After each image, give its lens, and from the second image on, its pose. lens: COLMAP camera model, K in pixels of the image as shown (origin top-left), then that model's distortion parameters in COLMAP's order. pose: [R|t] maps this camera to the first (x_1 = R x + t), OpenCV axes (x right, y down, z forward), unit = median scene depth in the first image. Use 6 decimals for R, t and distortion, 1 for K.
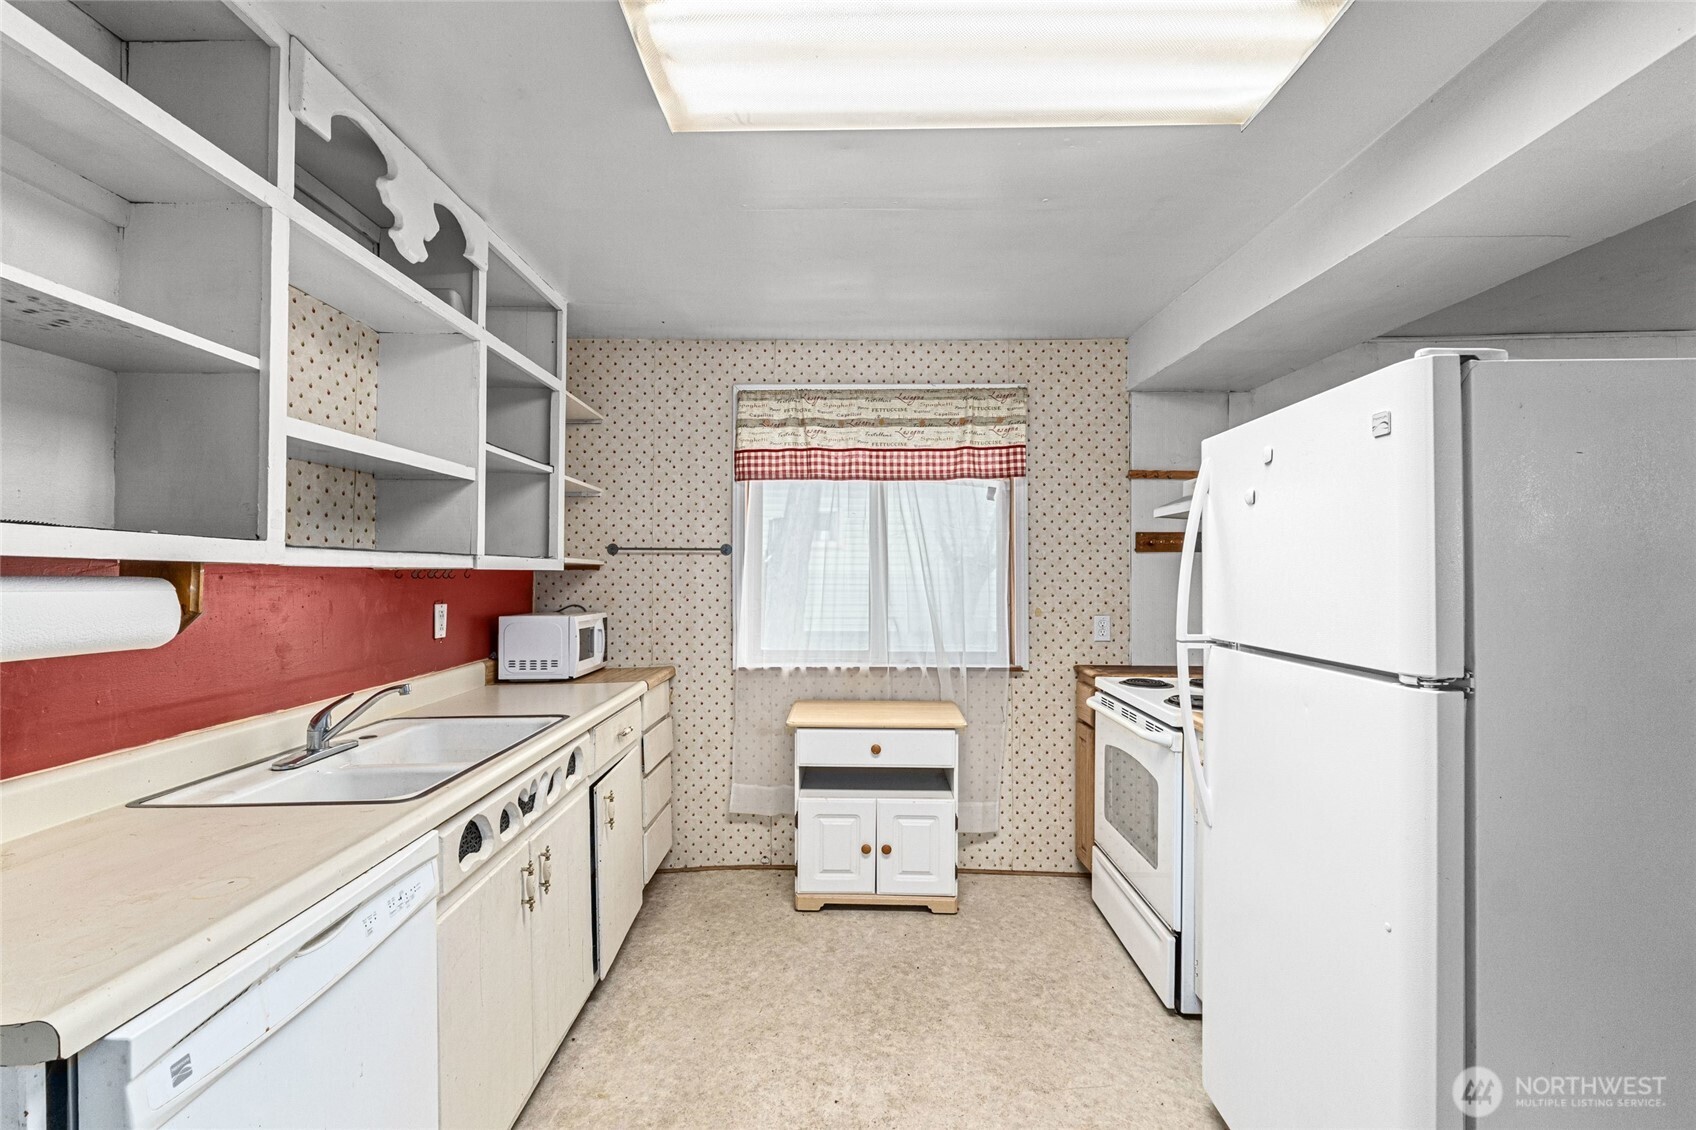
lens RADIAL K [[742.5, 0, 848.0], [0, 742.5, 565.0], [0, 0, 1]] dist [-0.003453, -0.000403]
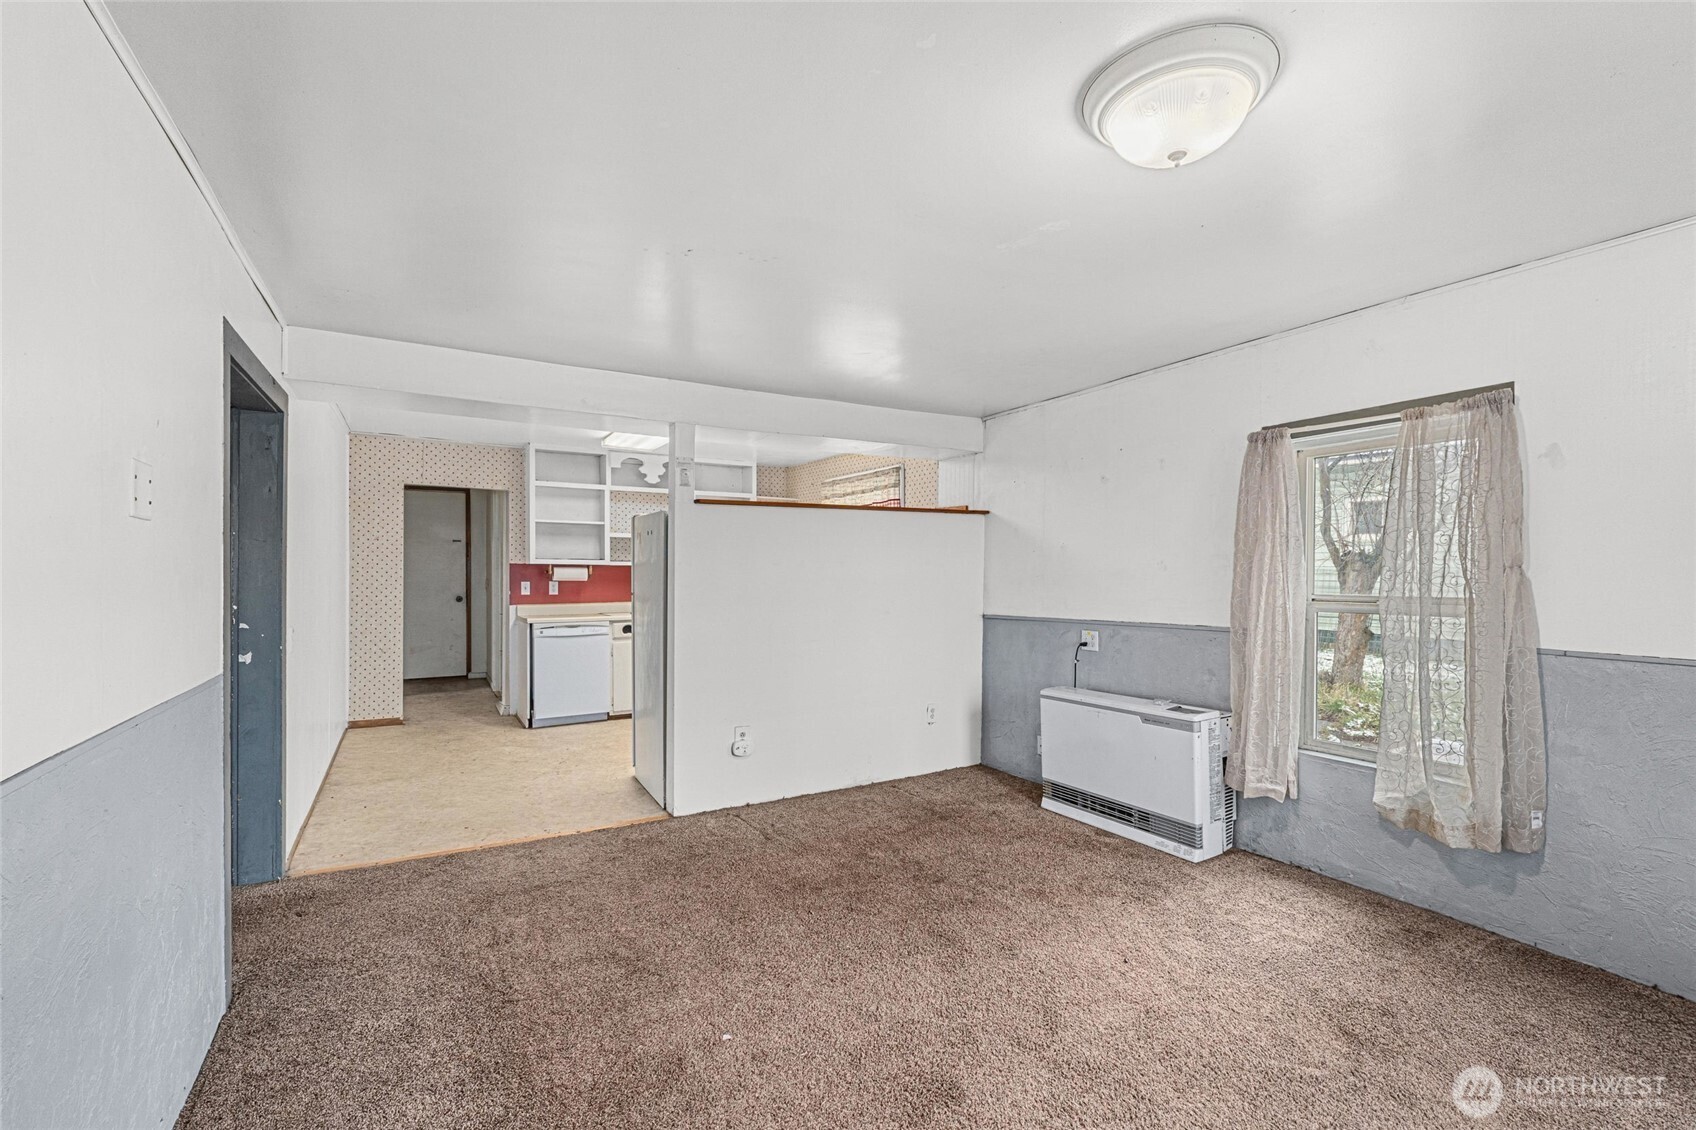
lens RADIAL K [[733.7, 0, 844.1], [0, 733.7, 580.1], [0, 0, 1]] dist [-0.000189, -0.000022]
pose [[0.518237, 0.017865, -0.855050, 1.679927], [0.005404, 0.999693, 0.024162, -0.003484], [0.855220, -0.017142, 0.517982, -0.056238]]
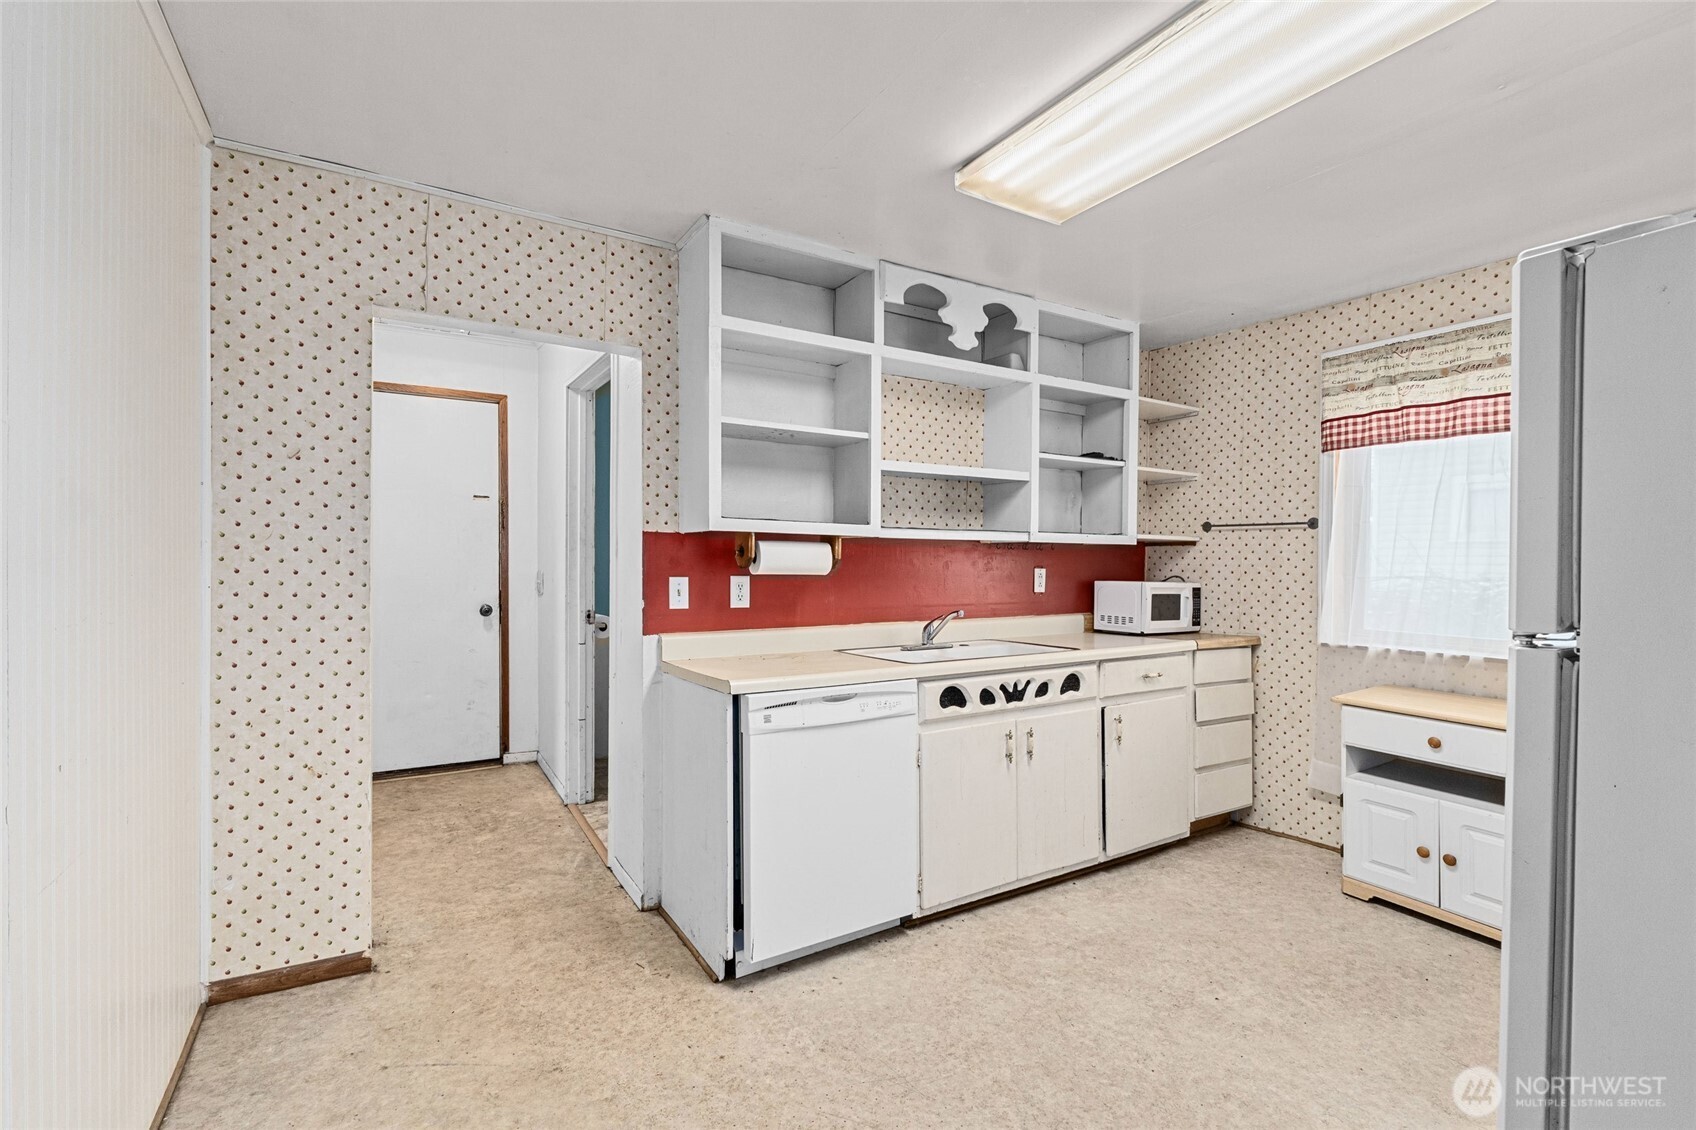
lens RADIAL K [[798.3, 0, 896.8], [0, 798.3, 579.3], [0, 0, 1]] dist [-0.001328, -0.000185]
pose [[0.548478, 0.021242, -0.835895, 0.432837], [0.004015, 0.999599, 0.028036, 0.022247], [0.836155, -0.018733, 0.548173, -0.047682]]
